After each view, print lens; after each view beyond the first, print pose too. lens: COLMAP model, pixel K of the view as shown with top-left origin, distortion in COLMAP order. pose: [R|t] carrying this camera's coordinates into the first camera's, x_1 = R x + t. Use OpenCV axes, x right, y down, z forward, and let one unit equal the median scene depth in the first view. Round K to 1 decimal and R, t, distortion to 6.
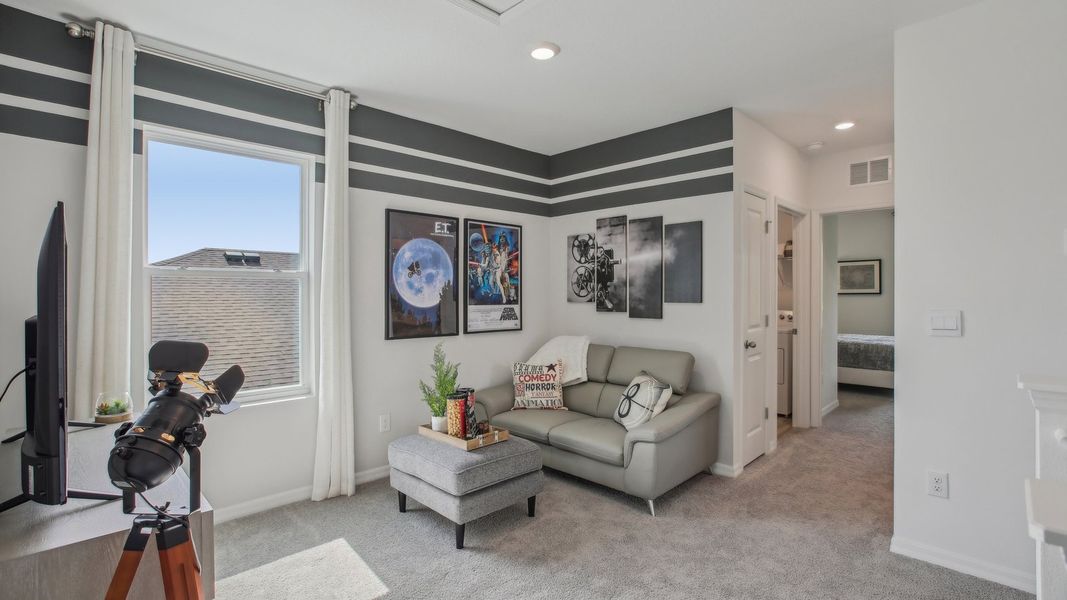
lens RADIAL K [[485.6, 0, 534.1], [0, 485.6, 297.8], [0, 0, 1]] dist [-0.018487, 0.000318]
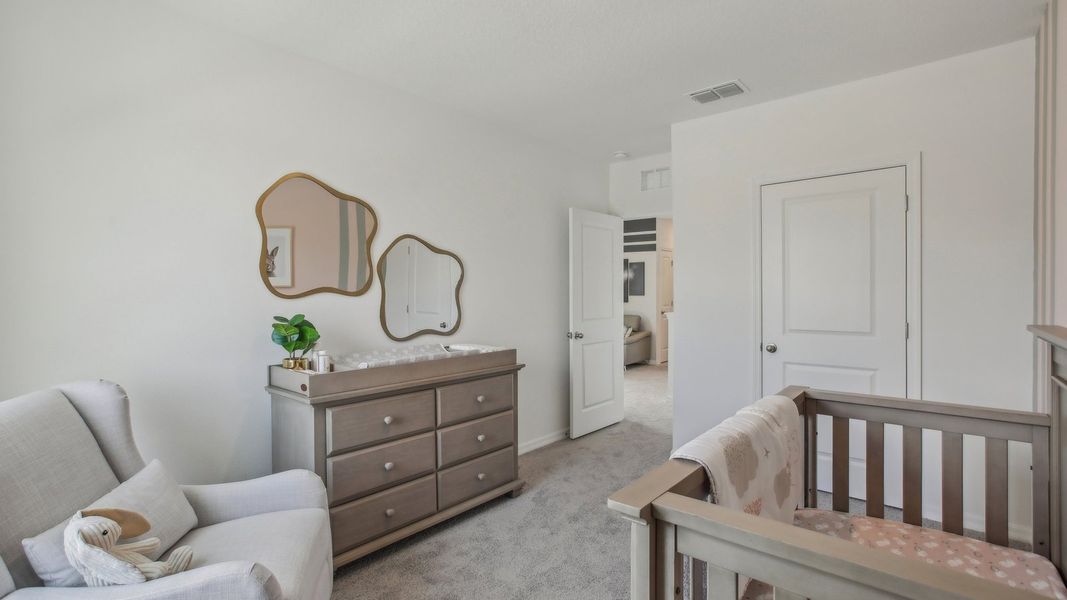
lens RADIAL K [[485.6, 0, 533.2], [0, 485.6, 296.8], [0, 0, 1]] dist [-0.018487, 0.000318]
pose [[0.997413, -0.003625, 0.071797, -0.402499], [0.003078, 0.999965, 0.007724, -0.003907], [-0.071823, -0.007483, 0.997389, -1.454753]]
